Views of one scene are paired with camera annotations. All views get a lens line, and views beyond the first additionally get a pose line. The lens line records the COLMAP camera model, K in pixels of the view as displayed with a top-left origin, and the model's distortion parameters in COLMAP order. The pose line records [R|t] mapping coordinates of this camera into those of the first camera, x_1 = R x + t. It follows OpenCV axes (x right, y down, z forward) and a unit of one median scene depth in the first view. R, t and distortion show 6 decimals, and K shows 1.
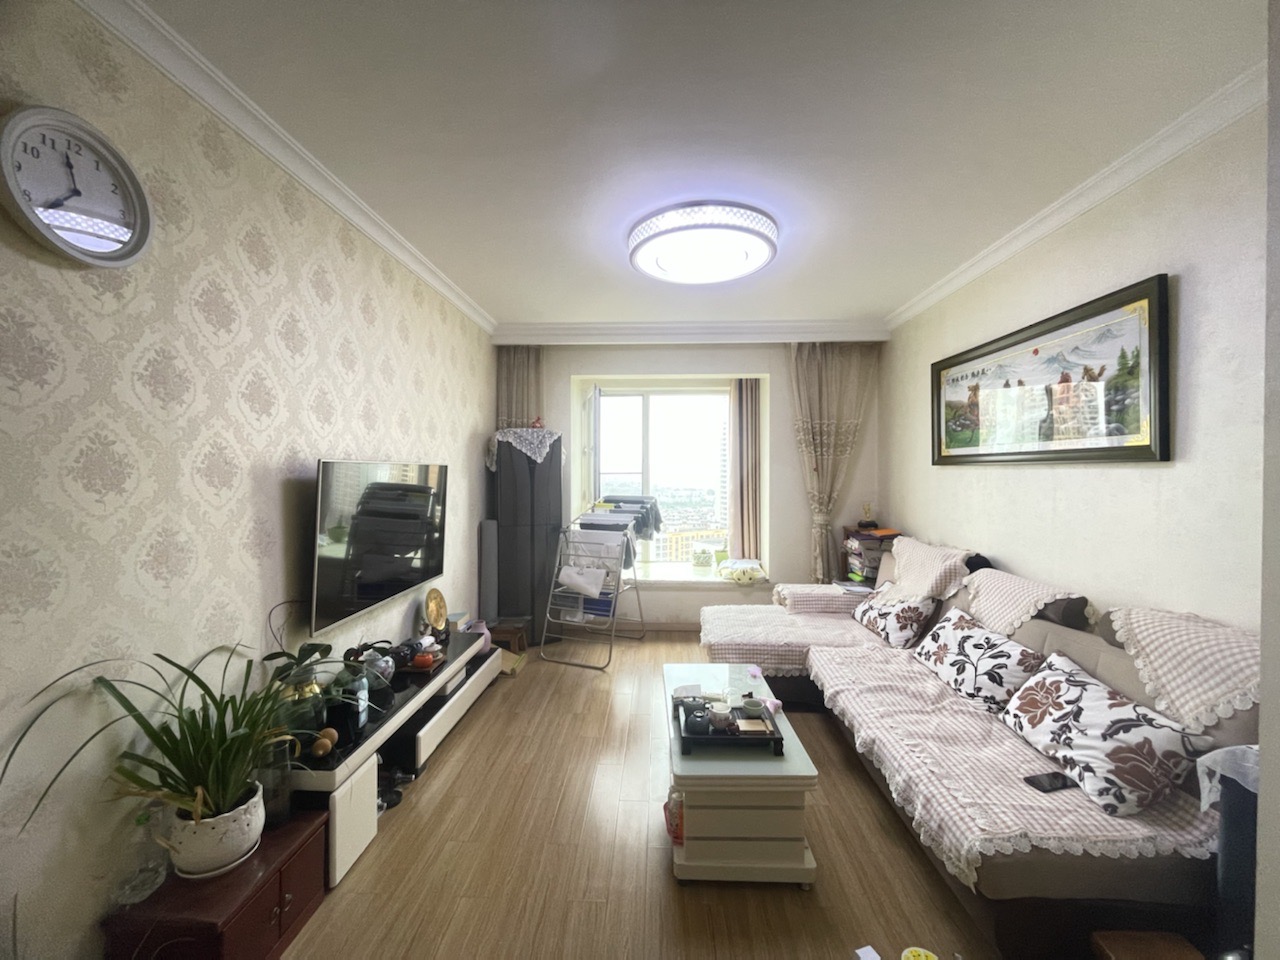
lens RADIAL K [[517.3, 0, 642.8], [0, 517.3, 473.0], [0, 0, 1]] dist [-0.000149, -0.000008]
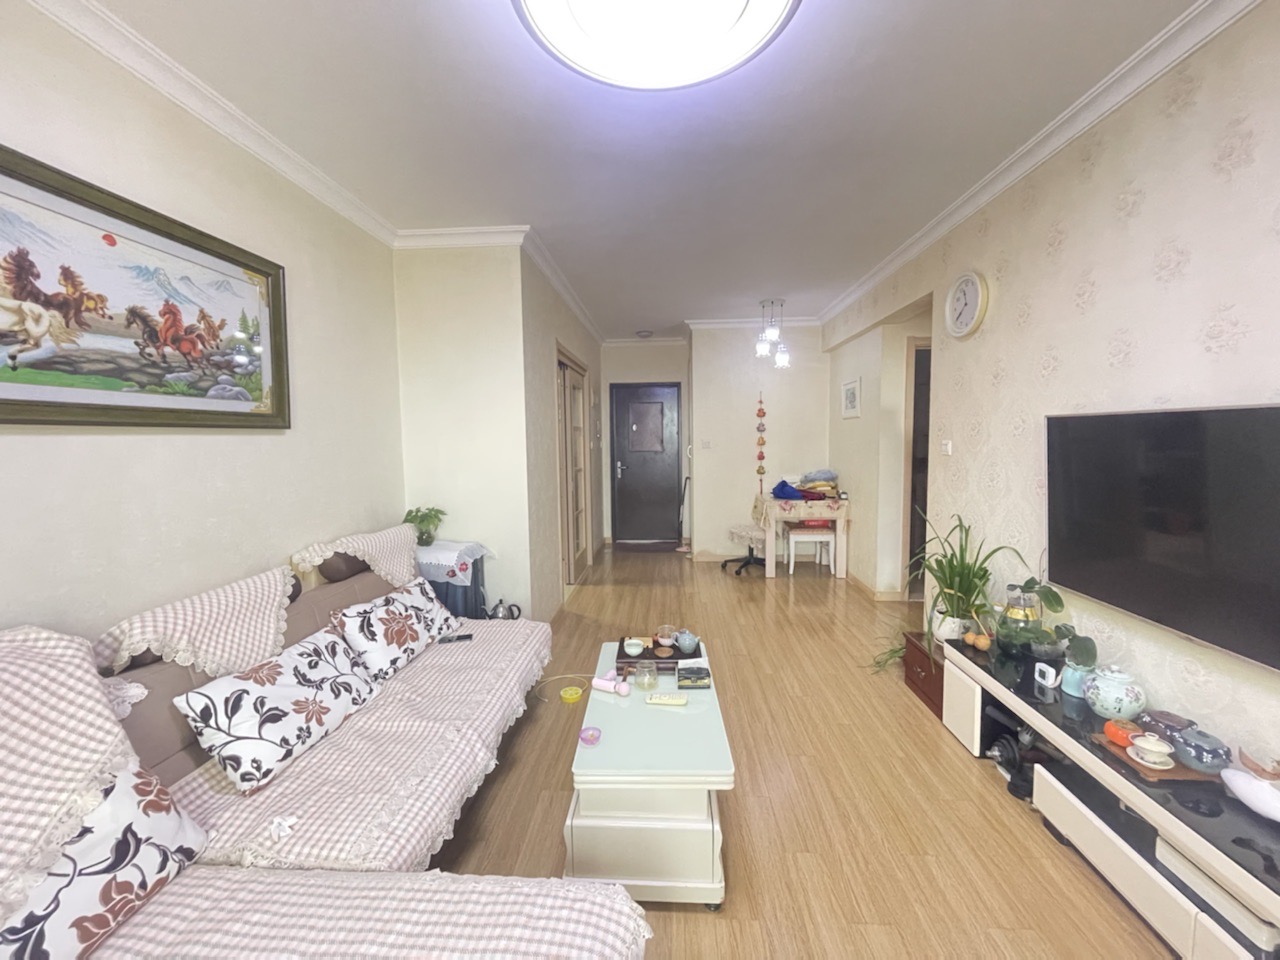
lens RADIAL K [[517.3, 0, 641.6], [0, 517.3, 476.1], [0, 0, 1]] dist [-0.000149, -0.000008]
pose [[-0.999734, 0.012768, 0.019206, 0.151707], [0.014223, 0.996884, 0.077589, 0.002832], [-0.018156, 0.077842, -0.996800, 1.848944]]
